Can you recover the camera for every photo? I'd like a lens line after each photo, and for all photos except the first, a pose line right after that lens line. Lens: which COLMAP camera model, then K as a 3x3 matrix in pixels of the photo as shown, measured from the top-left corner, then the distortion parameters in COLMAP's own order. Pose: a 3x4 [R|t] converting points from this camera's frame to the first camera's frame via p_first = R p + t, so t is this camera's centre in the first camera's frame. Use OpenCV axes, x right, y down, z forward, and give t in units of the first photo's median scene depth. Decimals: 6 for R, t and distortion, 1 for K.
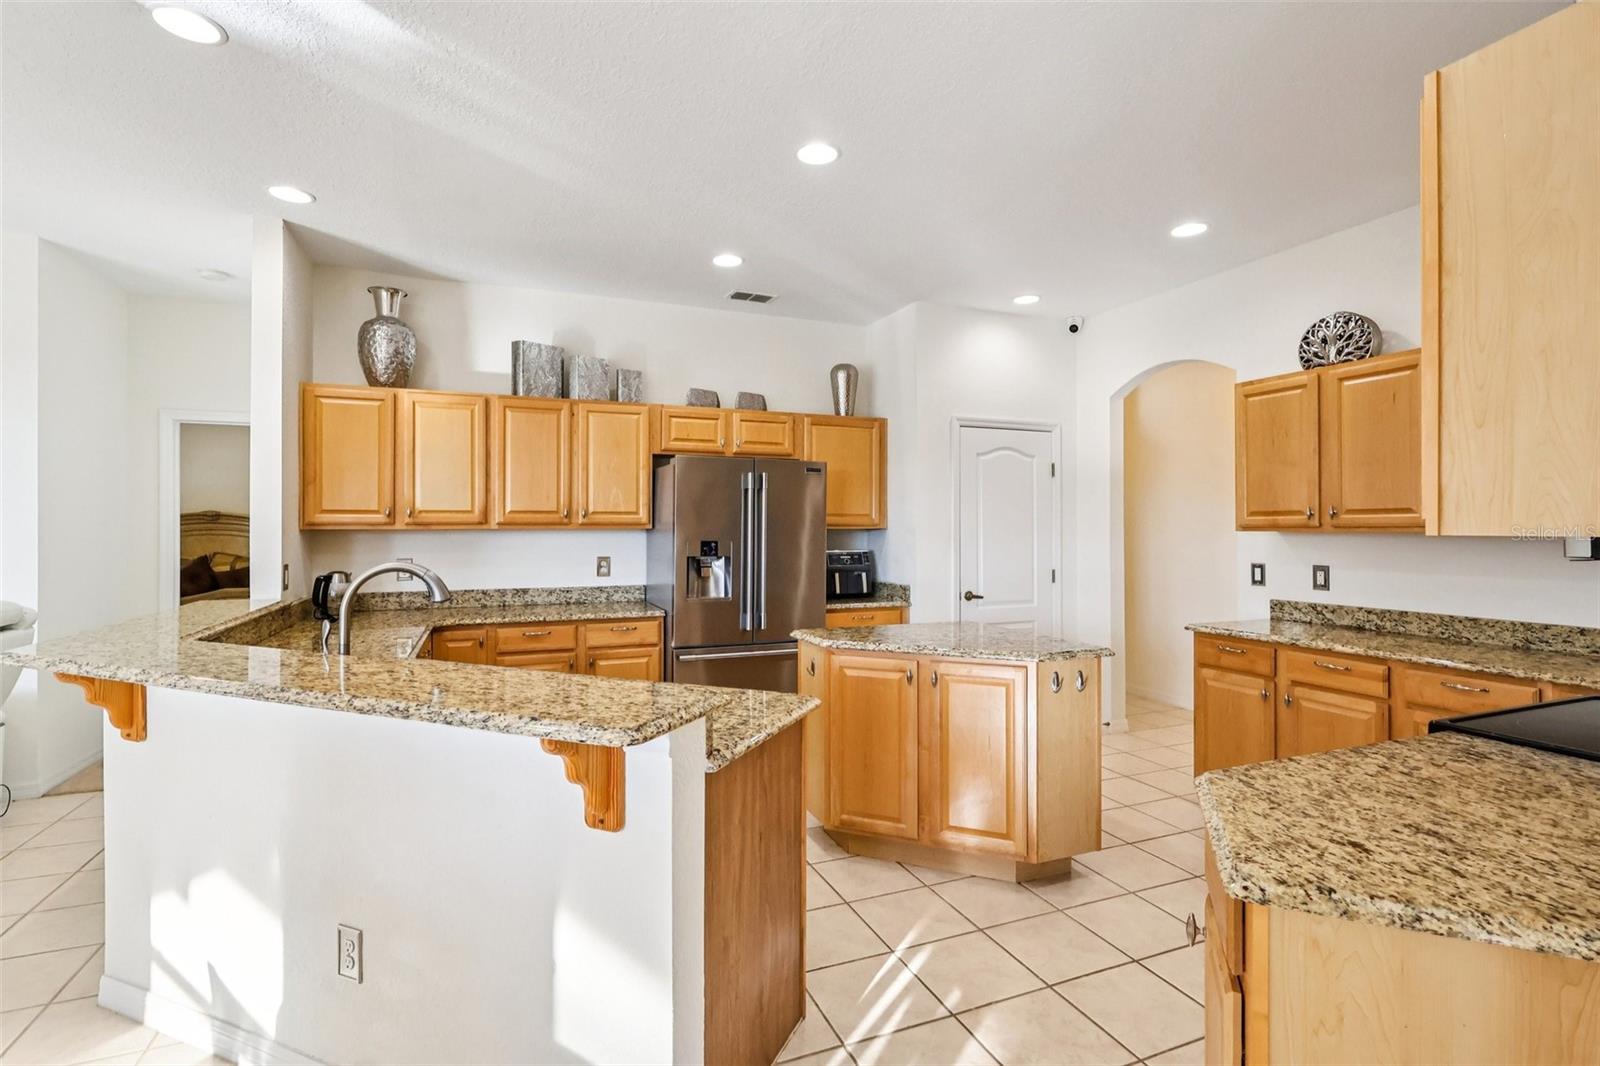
lens RADIAL K [[743.1, 0, 797.1], [0, 743.1, 529.0], [0, 0, 1]] dist [0.000339, -0.001266]
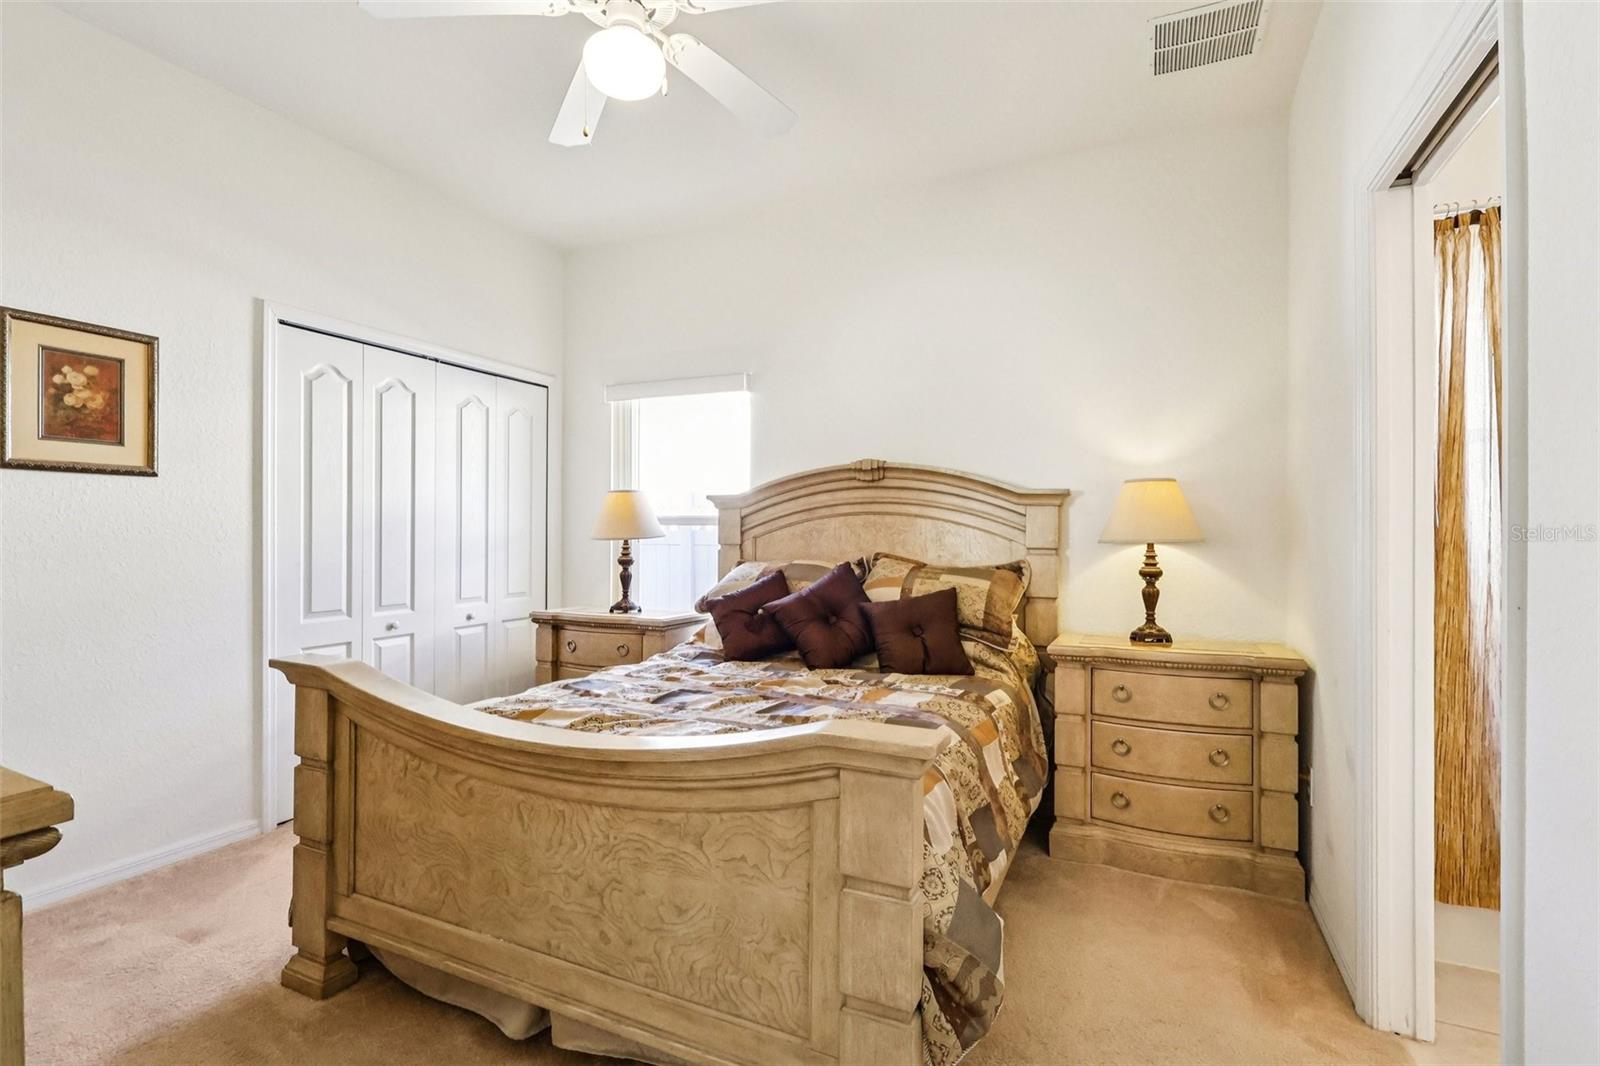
lens RADIAL K [[743.1, 0, 799.6], [0, 743.1, 527.8], [0, 0, 1]] dist [0.000339, -0.001266]
pose [[0.673052, -0.005849, -0.739572, -0.496459], [0.001930, 0.999979, -0.006153, 0.019286], [0.739592, 0.002714, 0.673050, 0.679826]]
